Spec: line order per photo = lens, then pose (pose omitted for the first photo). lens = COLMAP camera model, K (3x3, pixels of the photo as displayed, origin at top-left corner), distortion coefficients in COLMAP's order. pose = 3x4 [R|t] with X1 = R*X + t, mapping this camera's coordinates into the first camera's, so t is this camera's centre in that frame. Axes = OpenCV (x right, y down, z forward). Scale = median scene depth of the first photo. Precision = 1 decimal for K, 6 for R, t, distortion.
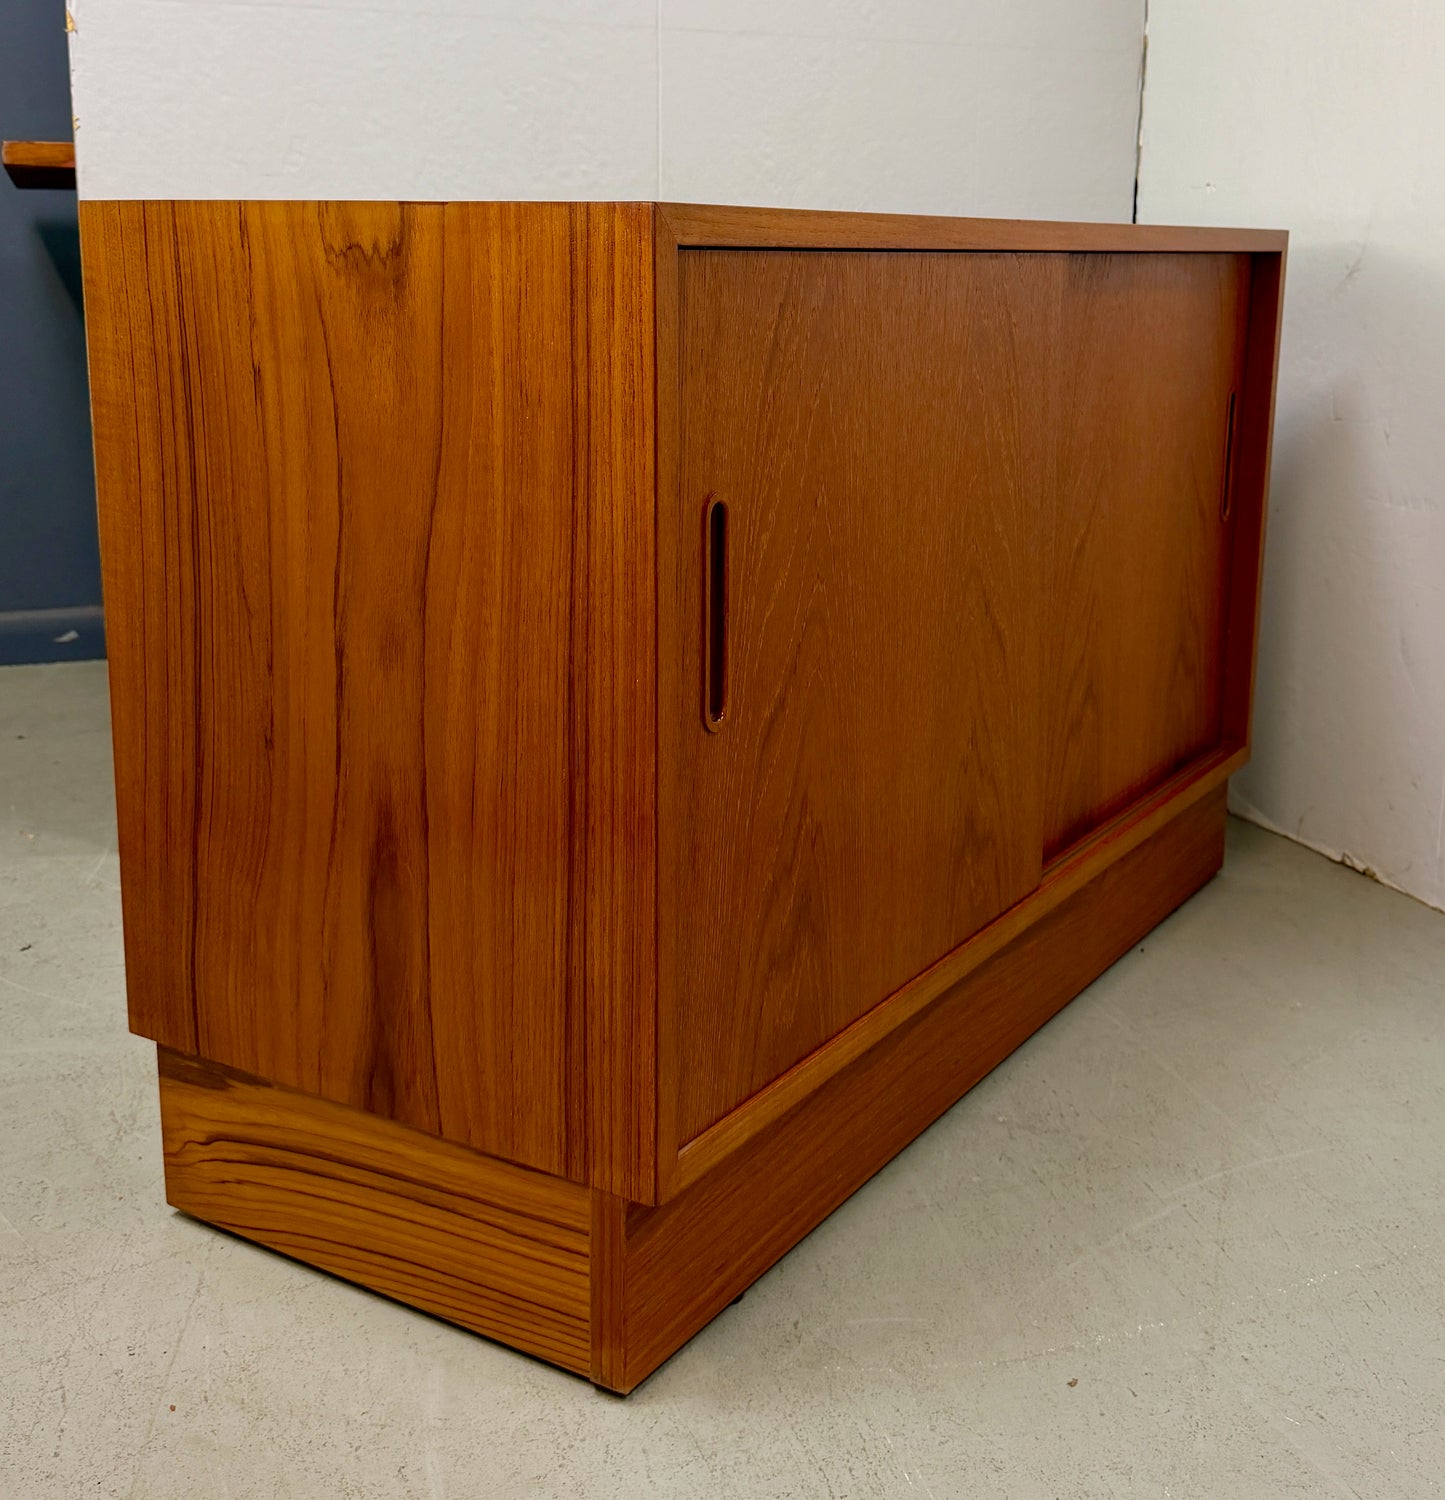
lens RADIAL K [[1776.0, 0, 810.4], [0, 1776.0, 610.9], [0, 0, 1]] dist [0.124531, 0.000000]
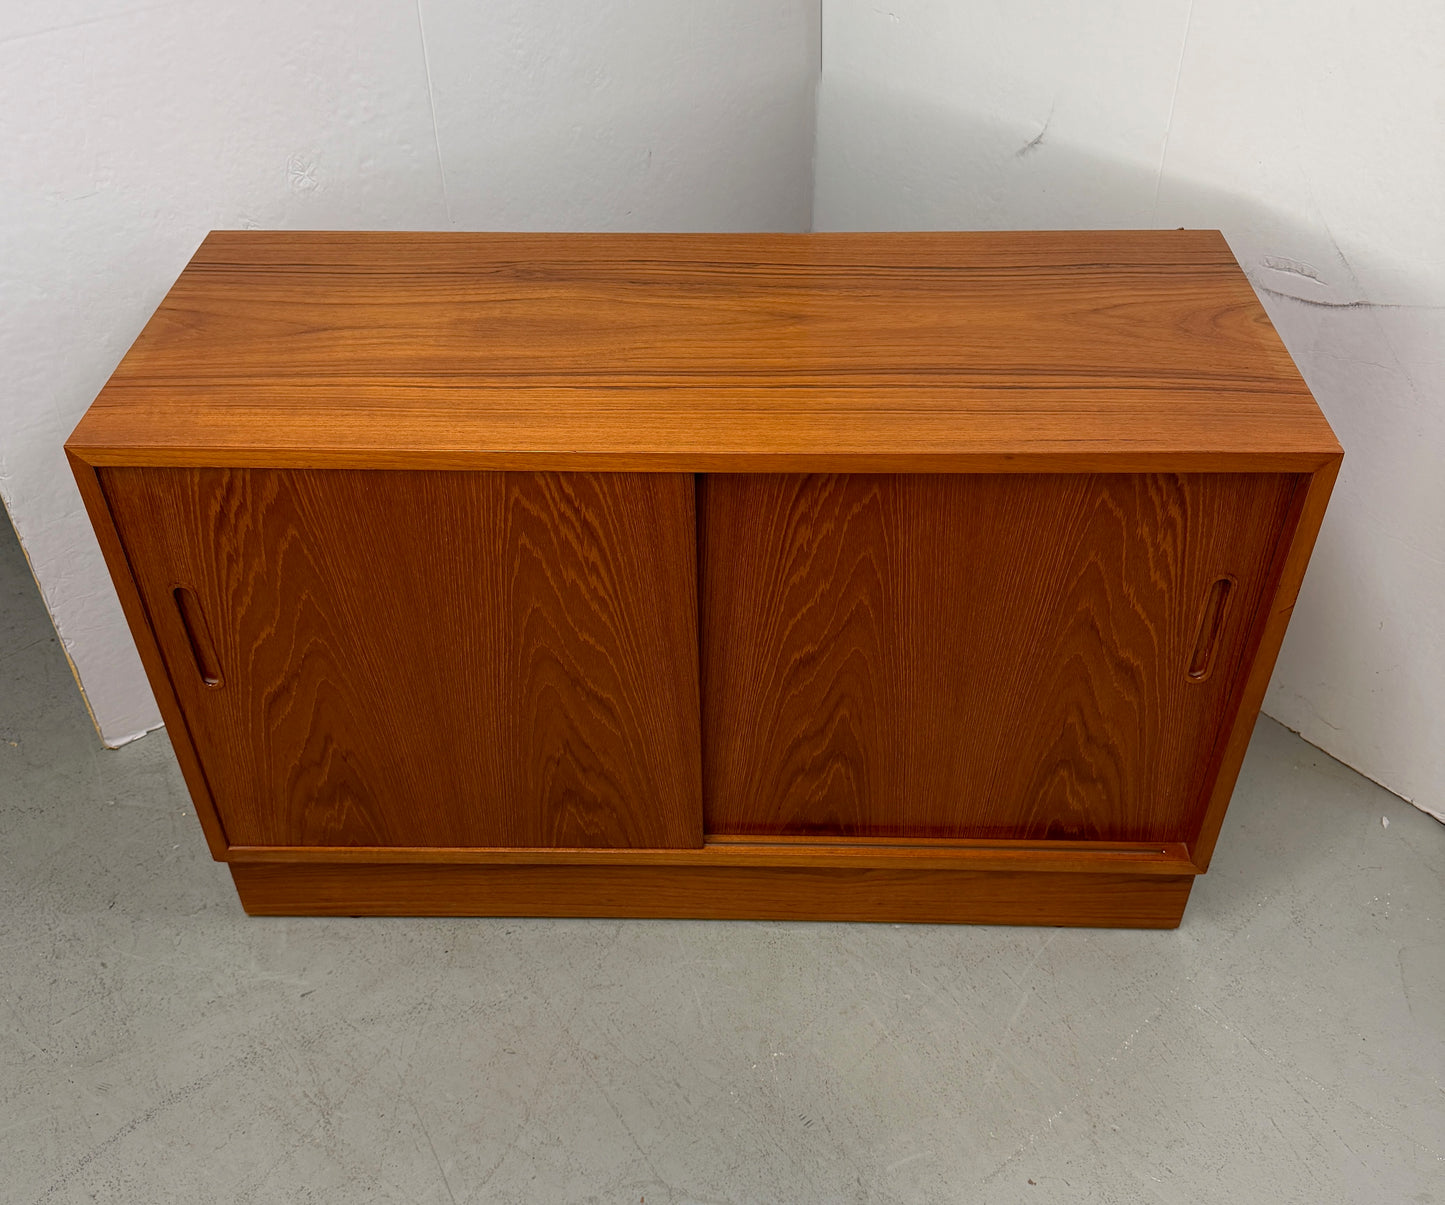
lens RADIAL K [[1403.5, 0, 706.6], [0, 1403.5, 622.8], [0, 0, 1]] dist [0.097441, 0.000000]
pose [[0.480934, 0.547307, -0.684951, 1.061087], [-0.147118, 0.820532, 0.552344, -0.799105], [0.864326, -0.164872, 0.475140, 0.721270]]
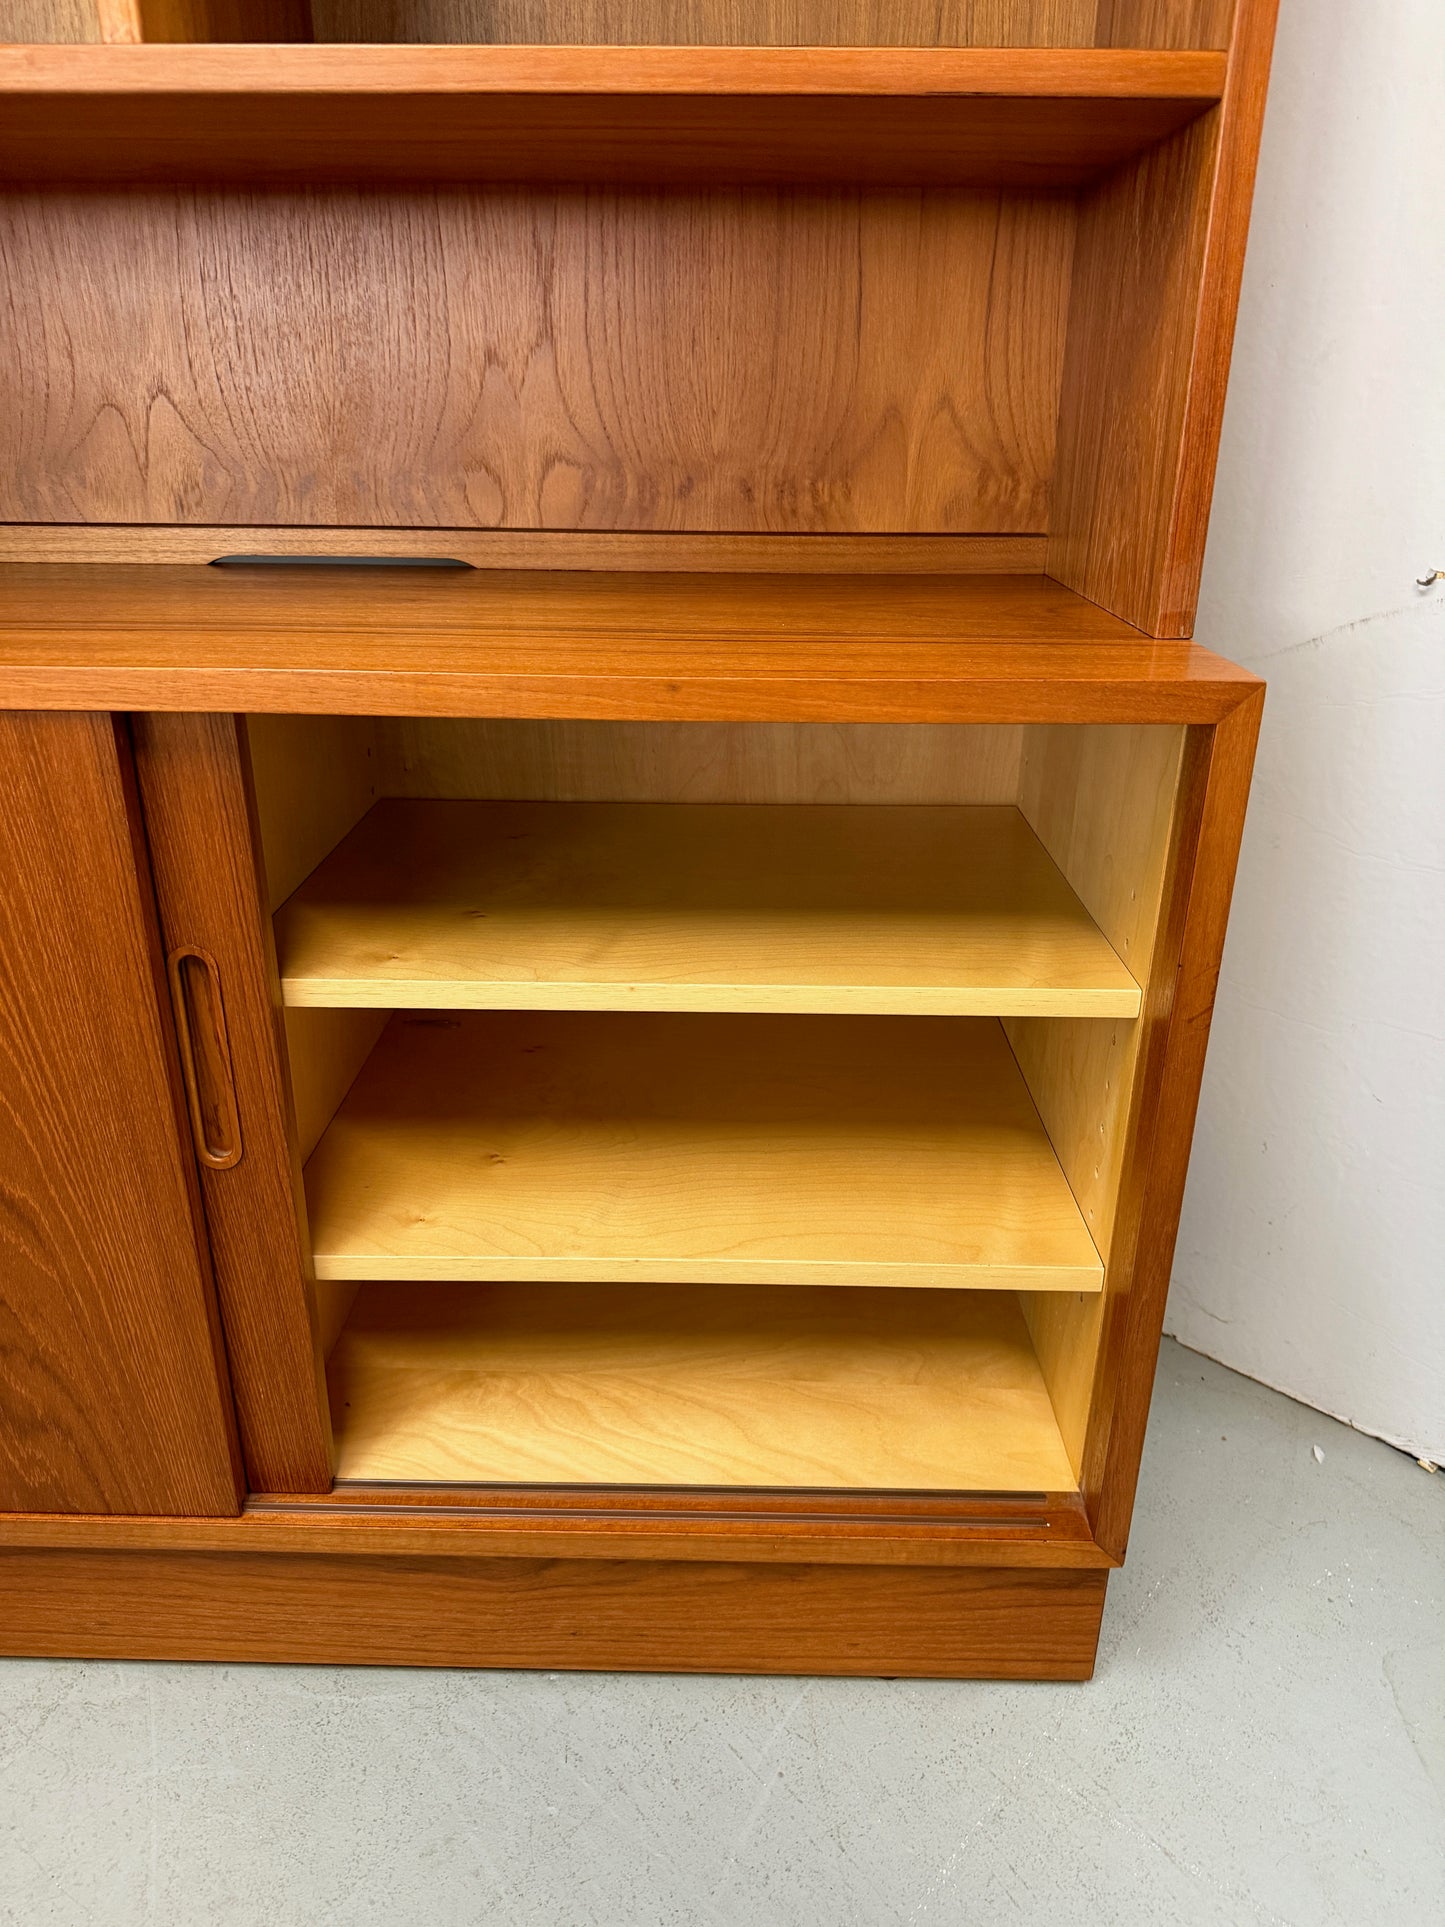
lens RADIAL K [[1377.2, 0, 728.0], [0, 1377.2, 974.6], [0, 0, 1]] dist [0.022871, -0.035876]
pose [[0.489186, 0.323511, -0.809961, 0.874795], [-0.170495, 0.946218, 0.274962, -0.363853], [0.855353, 0.003587, 0.518034, 1.204019]]
